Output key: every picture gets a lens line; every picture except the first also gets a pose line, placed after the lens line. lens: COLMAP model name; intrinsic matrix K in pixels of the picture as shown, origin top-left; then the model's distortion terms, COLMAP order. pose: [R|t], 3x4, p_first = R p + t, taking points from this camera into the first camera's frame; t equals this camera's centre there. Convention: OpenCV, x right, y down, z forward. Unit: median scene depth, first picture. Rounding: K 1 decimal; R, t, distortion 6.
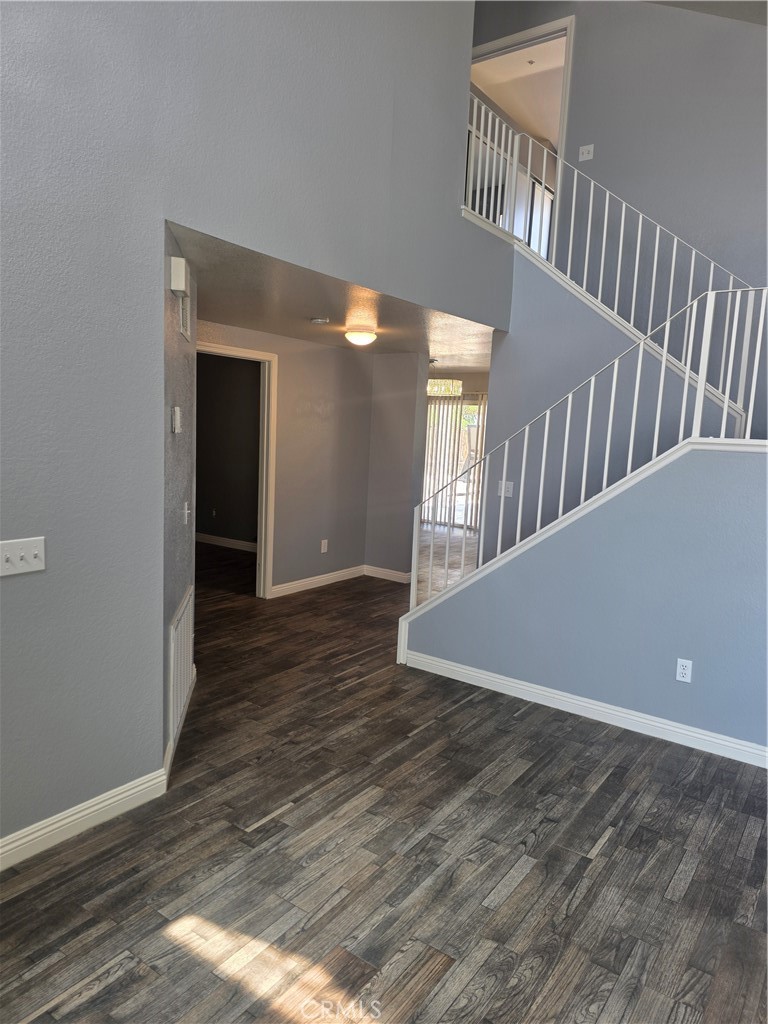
lens RADIAL K [[702.6, 0, 380.4], [0, 702.6, 523.6], [0, 0, 1]] dist [0.001801, -0.003990]
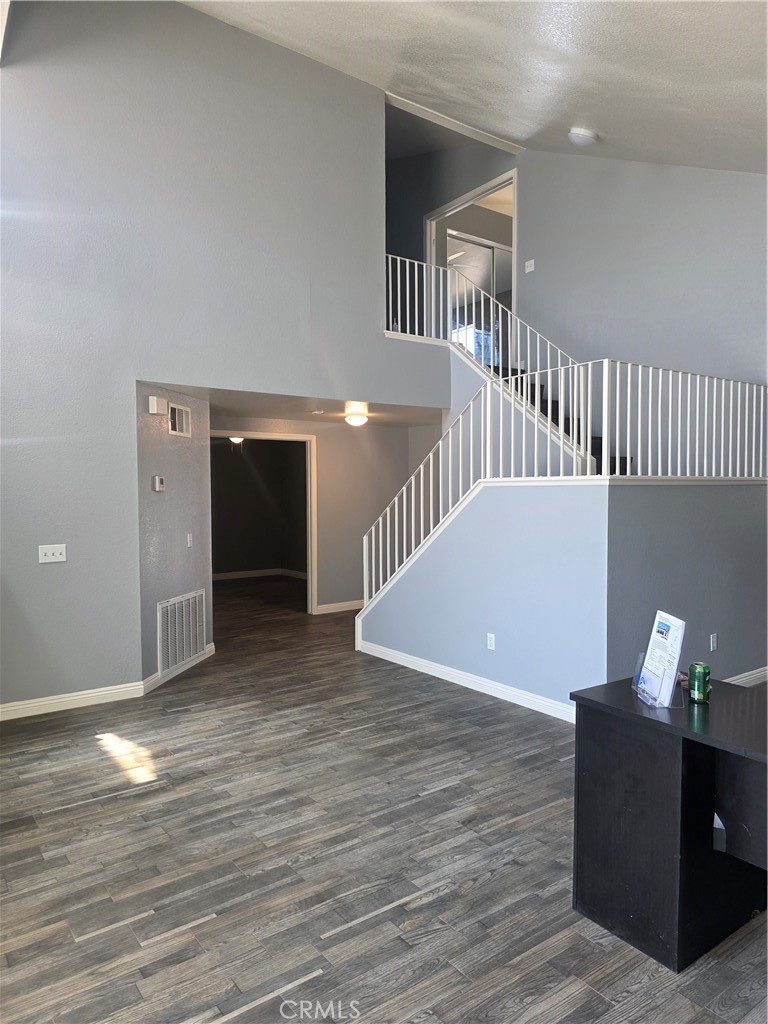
lens RADIAL K [[689.0, 0, 384.0], [0, 689.0, 512.0], [0, 0, 1]] dist [0.003084, -0.002036]
pose [[0.954950, -0.041177, -0.293895, 0.744660], [0.009423, 0.994035, -0.108652, 0.115180], [0.296616, 0.100988, 0.949642, -0.465564]]
